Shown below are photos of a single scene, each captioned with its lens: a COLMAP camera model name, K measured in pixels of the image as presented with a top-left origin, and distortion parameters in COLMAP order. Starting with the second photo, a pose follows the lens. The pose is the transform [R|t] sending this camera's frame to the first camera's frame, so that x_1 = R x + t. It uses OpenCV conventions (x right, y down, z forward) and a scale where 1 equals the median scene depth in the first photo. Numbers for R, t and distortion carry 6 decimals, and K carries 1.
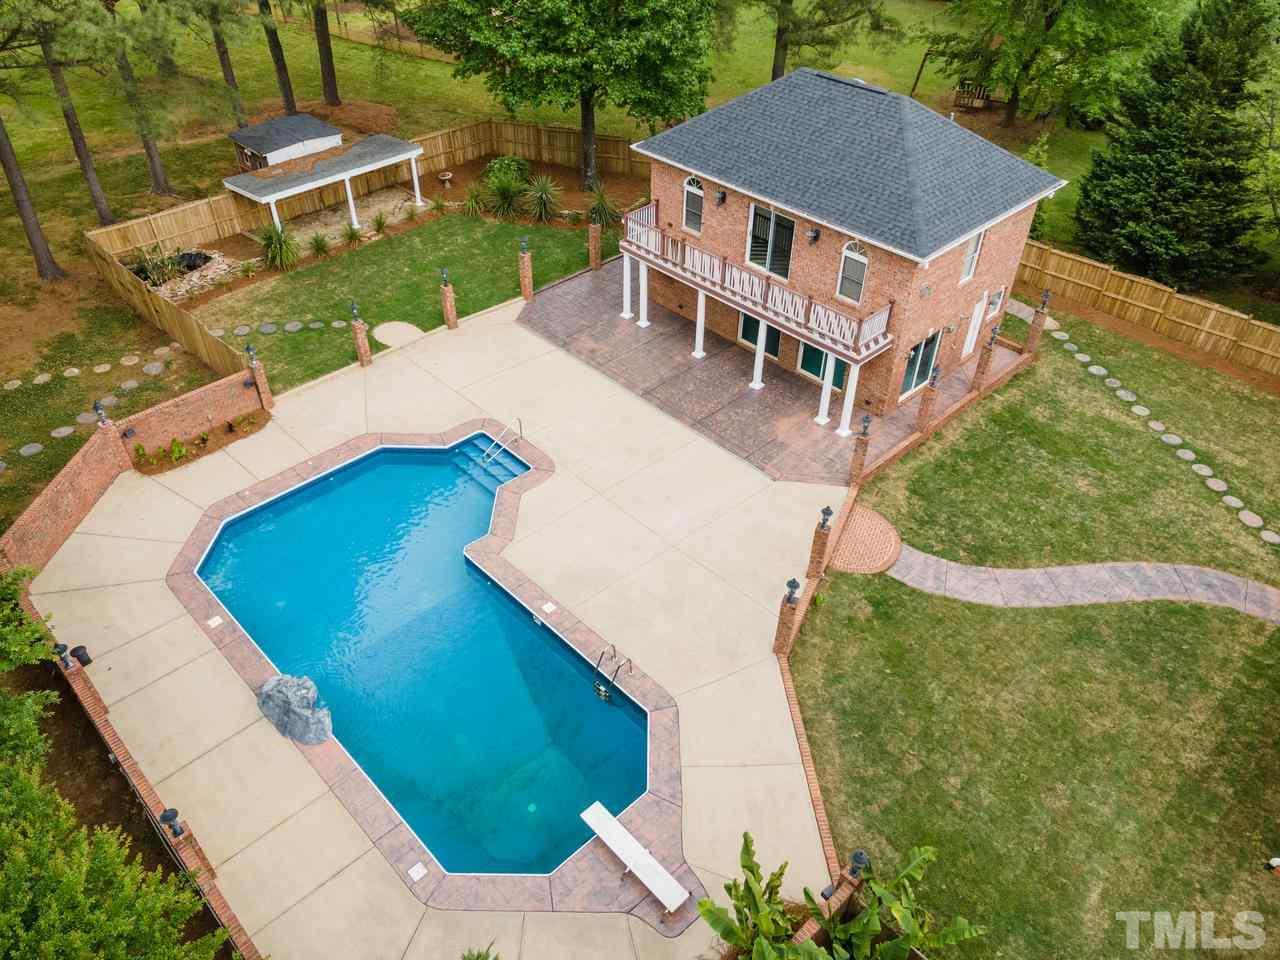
lens RADIAL K [[926.1, 0, 640.0], [0, 926.1, 480.0], [0, 0, 1]] dist [0.053657, -0.000679]
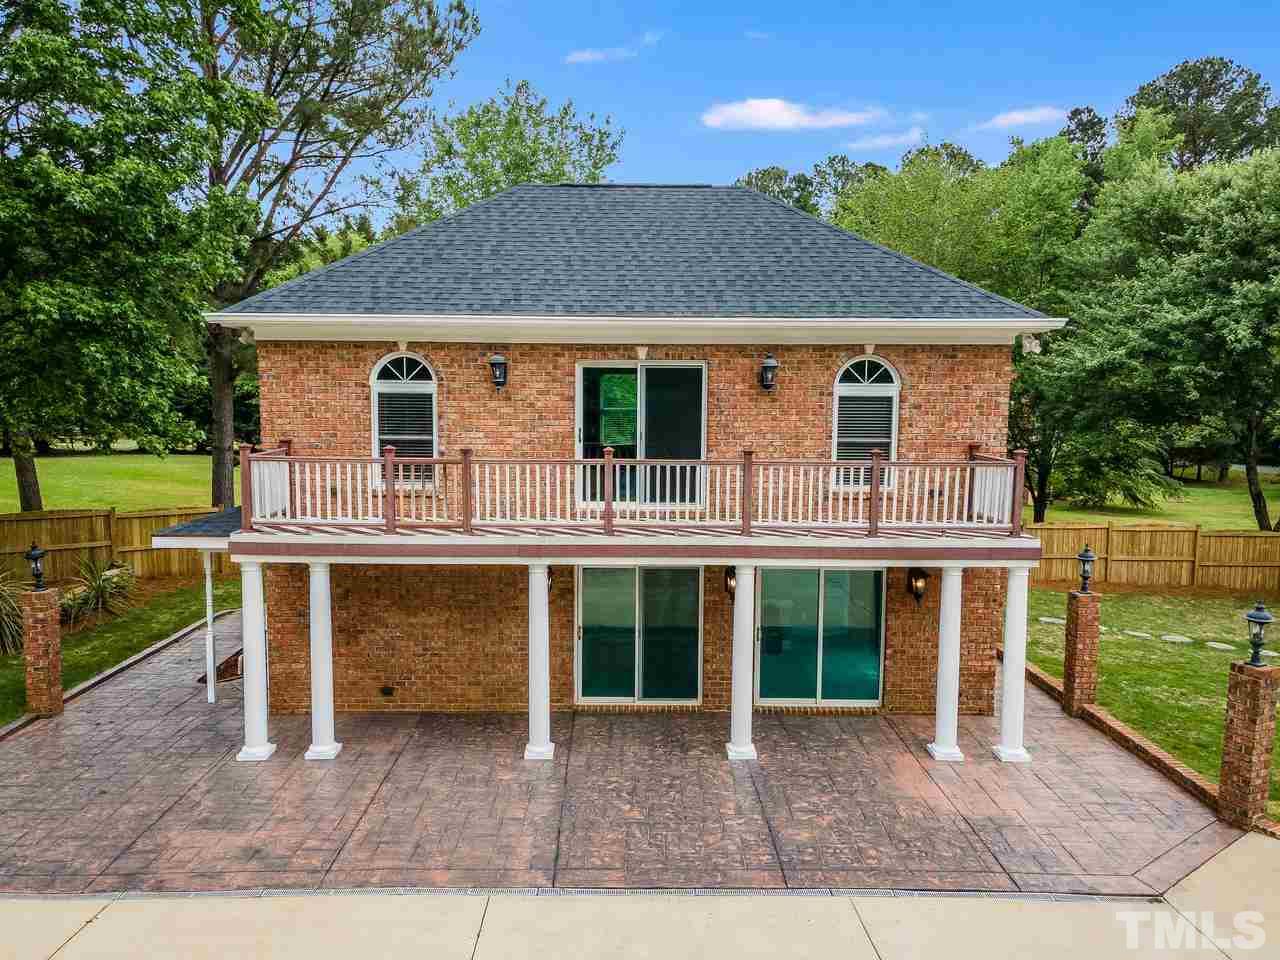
lens RADIAL K [[926.1, 0, 640.0], [0, 926.1, 480.0], [0, 0, 1]] dist [0.053657, -0.000679]
pose [[0.675514, -0.076288, 0.733391, -0.197593], [0.471163, 0.809741, -0.349751, -0.081059], [-0.567174, 0.581808, 0.582935, 0.764452]]
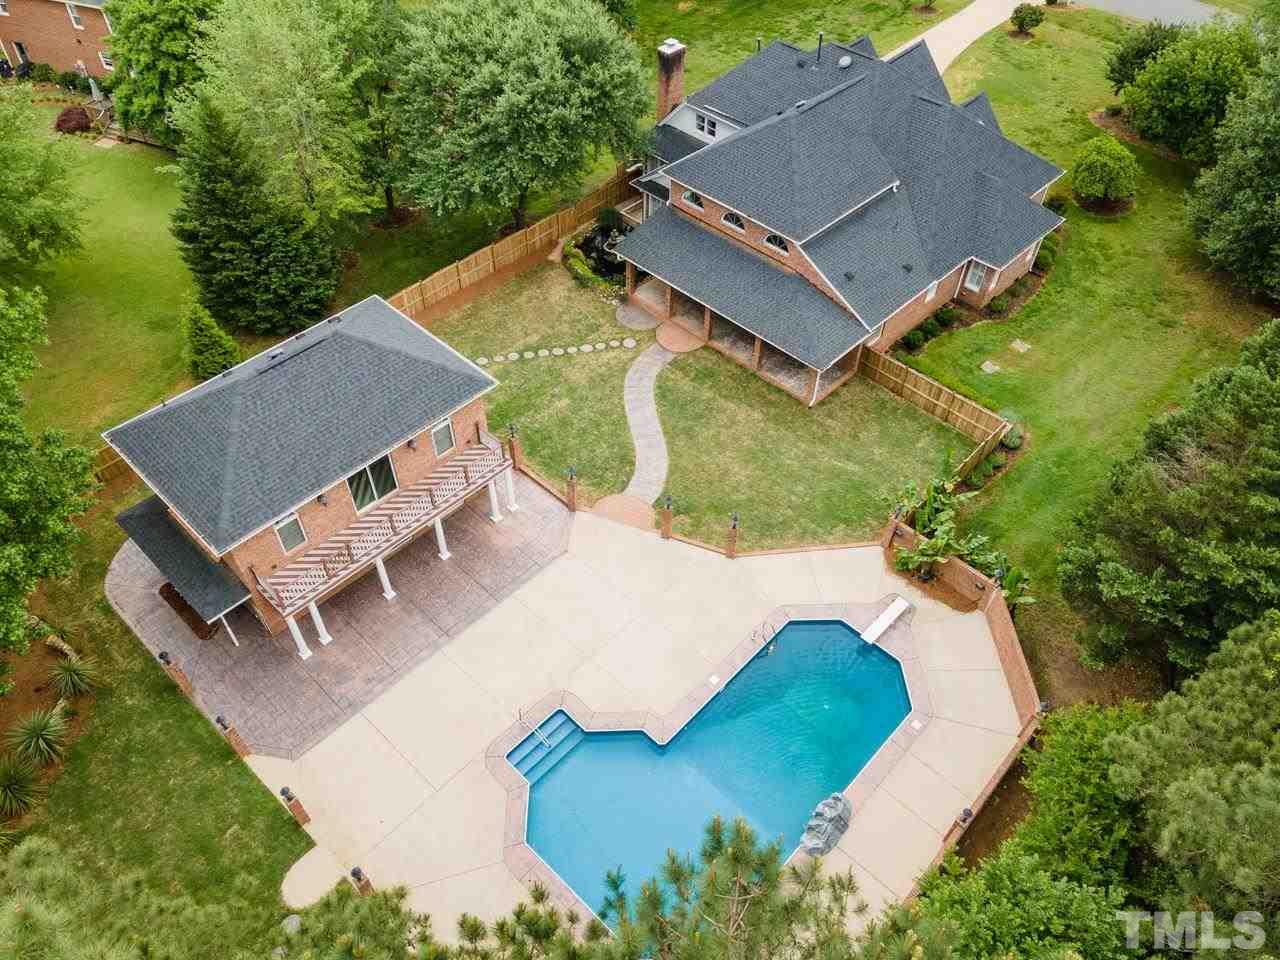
lens RADIAL K [[926.1, 0, 640.0], [0, 926.1, 480.0], [0, 0, 1]] dist [0.053657, -0.000679]
pose [[-0.038278, -0.741704, 0.669635, -0.649772], [0.637334, 0.498010, 0.588040, -0.734881], [-0.769637, 0.449290, 0.453650, 0.232826]]
